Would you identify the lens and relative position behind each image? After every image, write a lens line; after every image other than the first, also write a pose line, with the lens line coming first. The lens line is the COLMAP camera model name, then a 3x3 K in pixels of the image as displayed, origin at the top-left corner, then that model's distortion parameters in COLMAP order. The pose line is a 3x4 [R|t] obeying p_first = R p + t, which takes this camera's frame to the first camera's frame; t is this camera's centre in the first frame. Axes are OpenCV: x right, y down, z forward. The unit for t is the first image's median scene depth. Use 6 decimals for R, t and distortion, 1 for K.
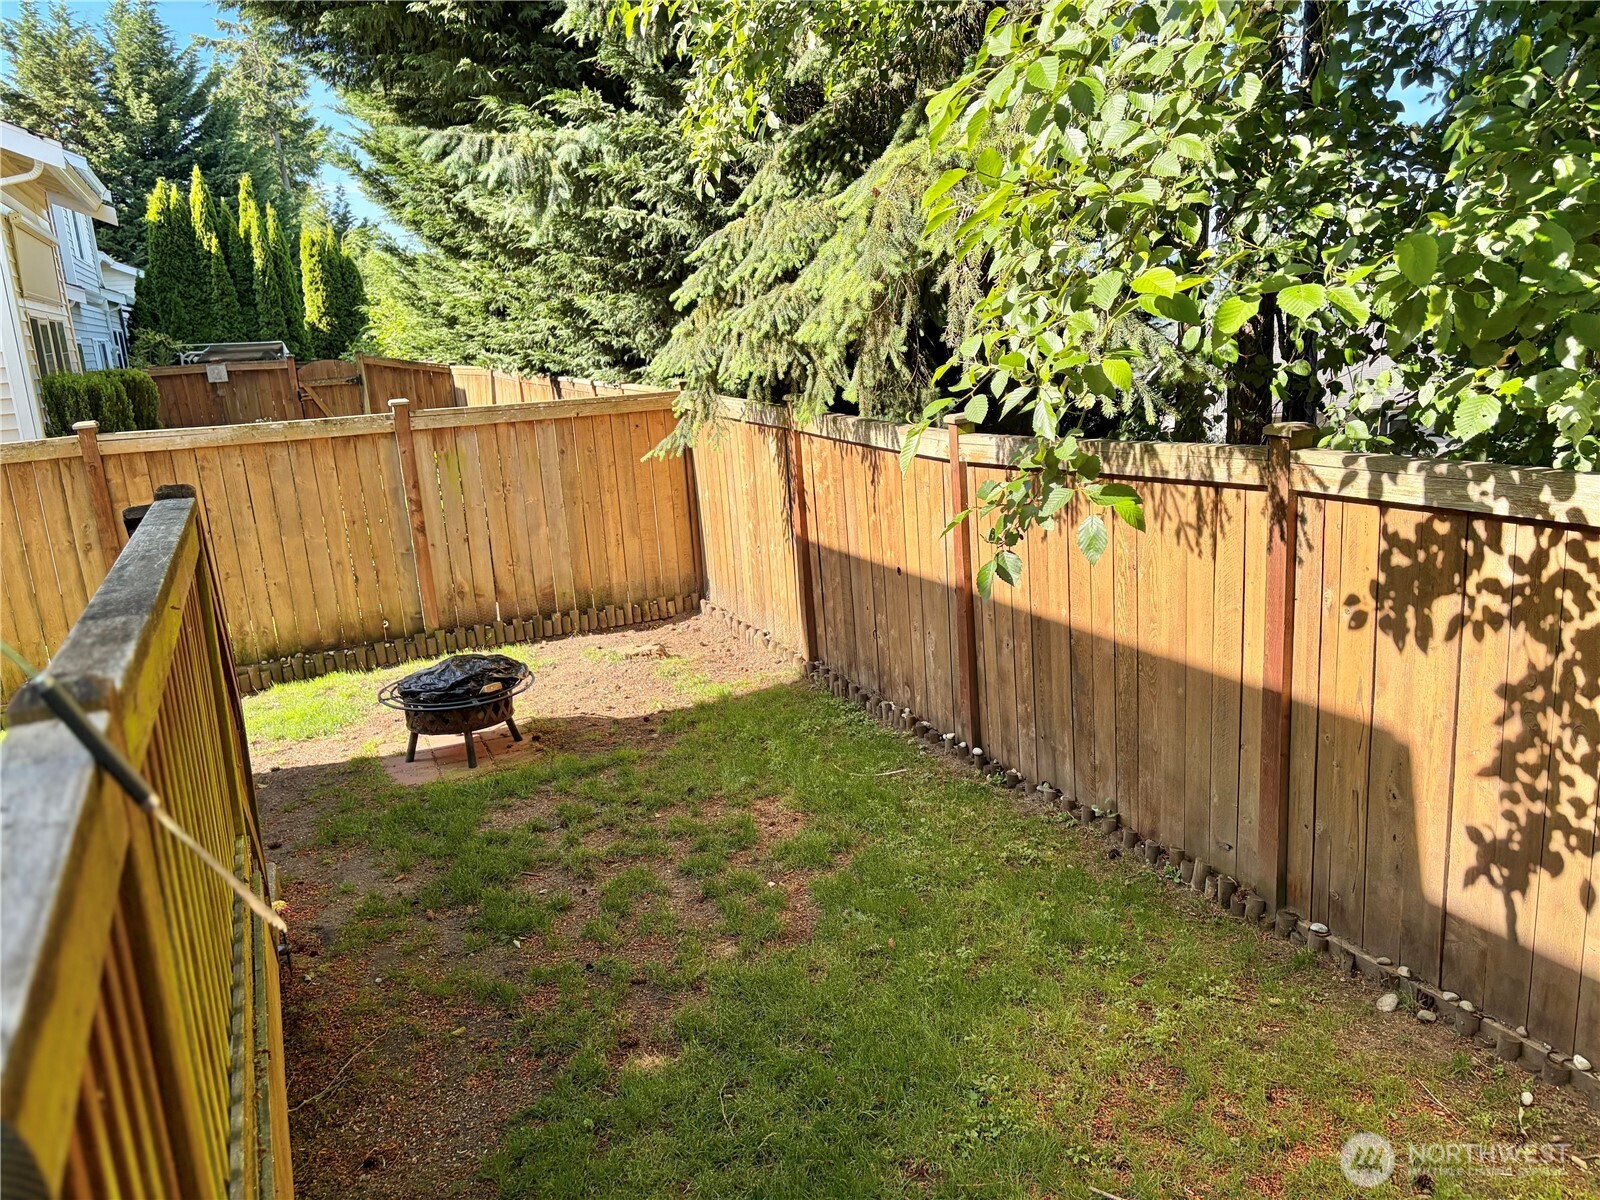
lens RADIAL K [[1198.7, 0, 804.8], [0, 1198.7, 604.4], [0, 0, 1]] dist [0.052067, -0.057576]
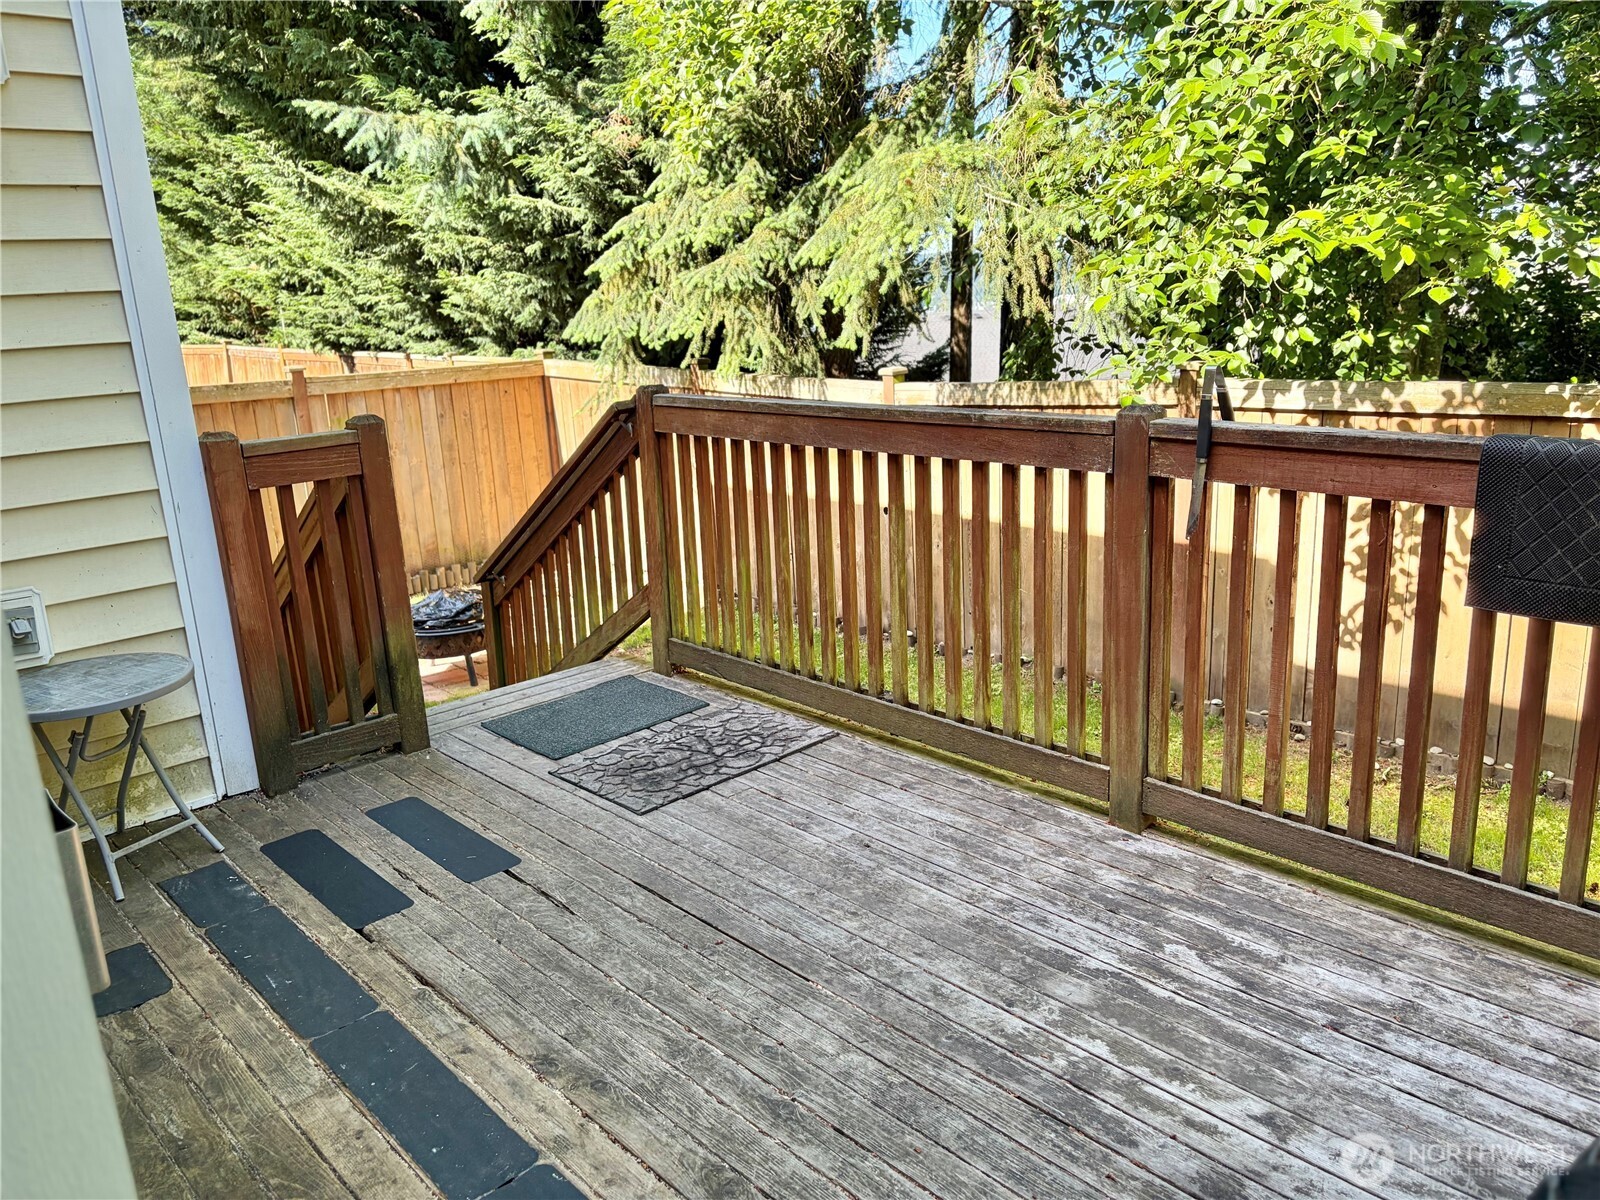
lens RADIAL K [[1191.1, 0, 798.9], [0, 1191.1, 604.2], [0, 0, 1]] dist [0.027613, -0.011717]
pose [[0.962117, -0.057646, 0.266473, -0.207337], [0.054568, 0.998330, 0.018947, 0.040944], [-0.267120, -0.003688, 0.963656, -0.115875]]
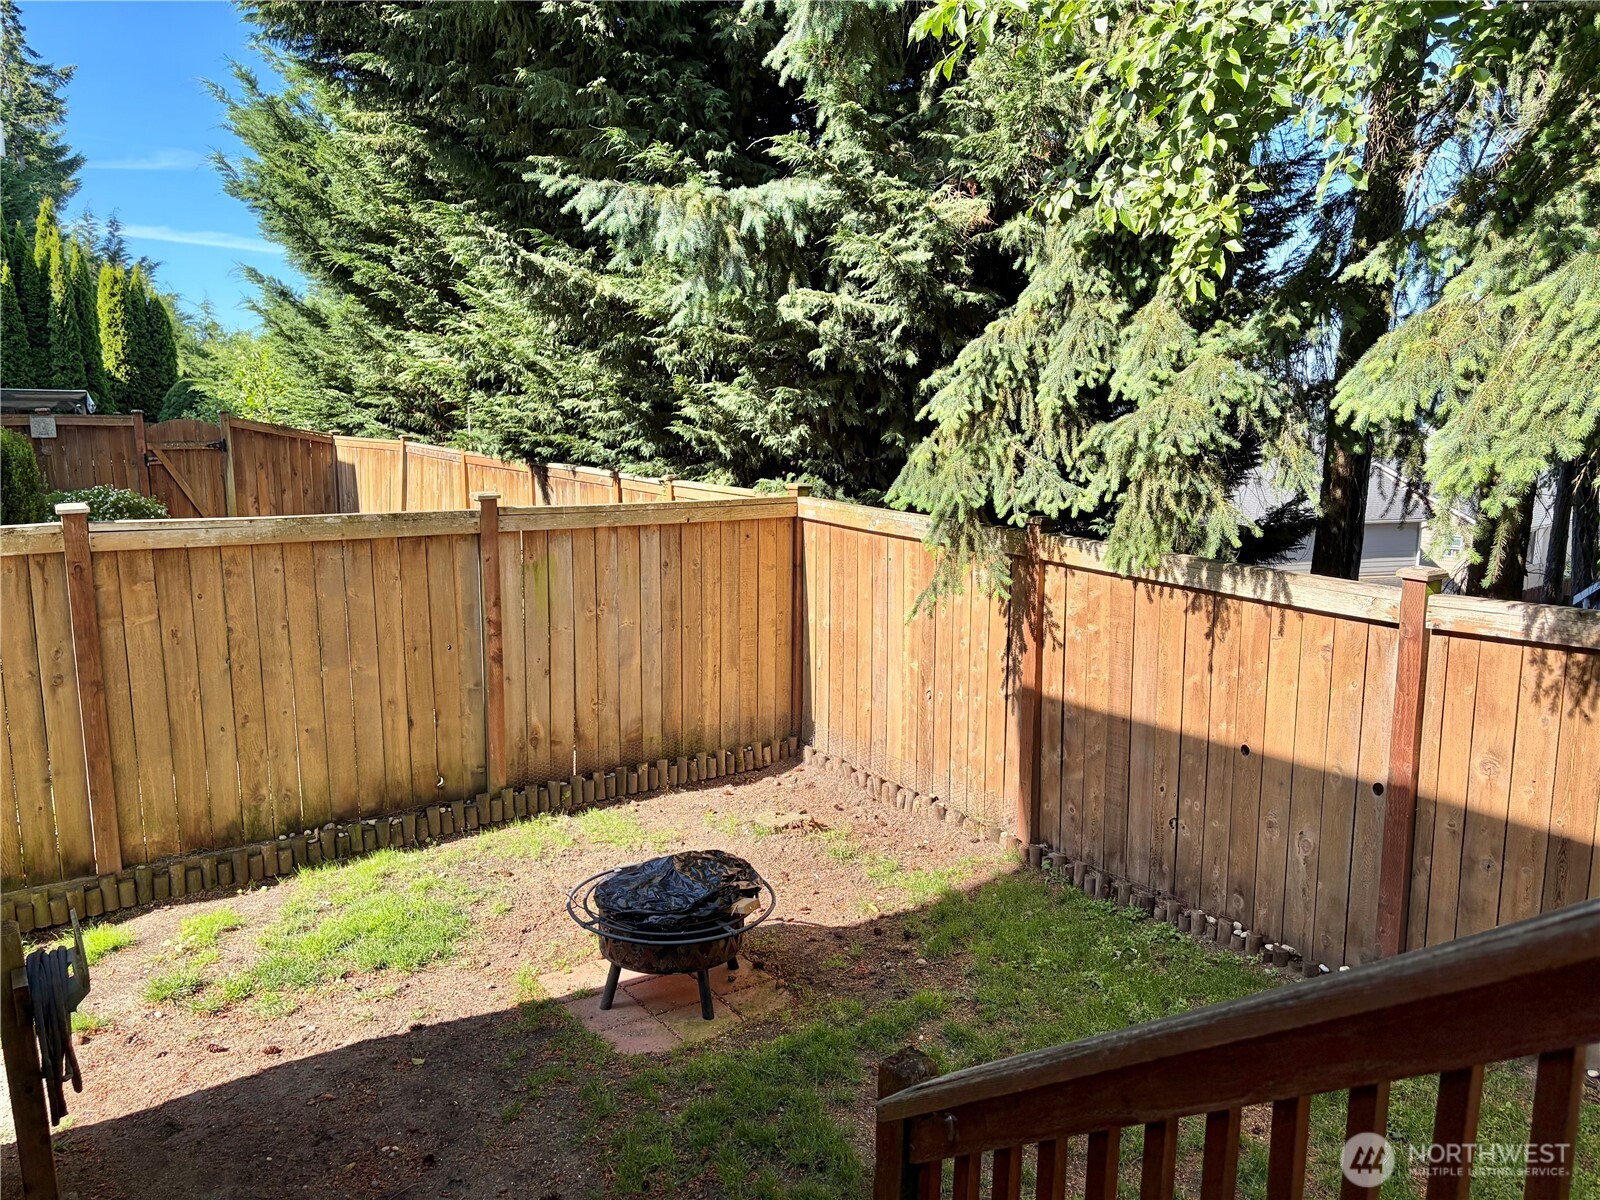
lens RADIAL K [[1241.4, 0, 858.4], [0, 1241.4, 605.2], [0, 0, 1]] dist [0.070213, -0.074340]
pose [[0.981574, 0.037580, 0.187350, -0.252437], [-0.022965, 0.996564, -0.079575, -0.039549], [-0.189697, 0.073806, 0.979065, 0.176325]]
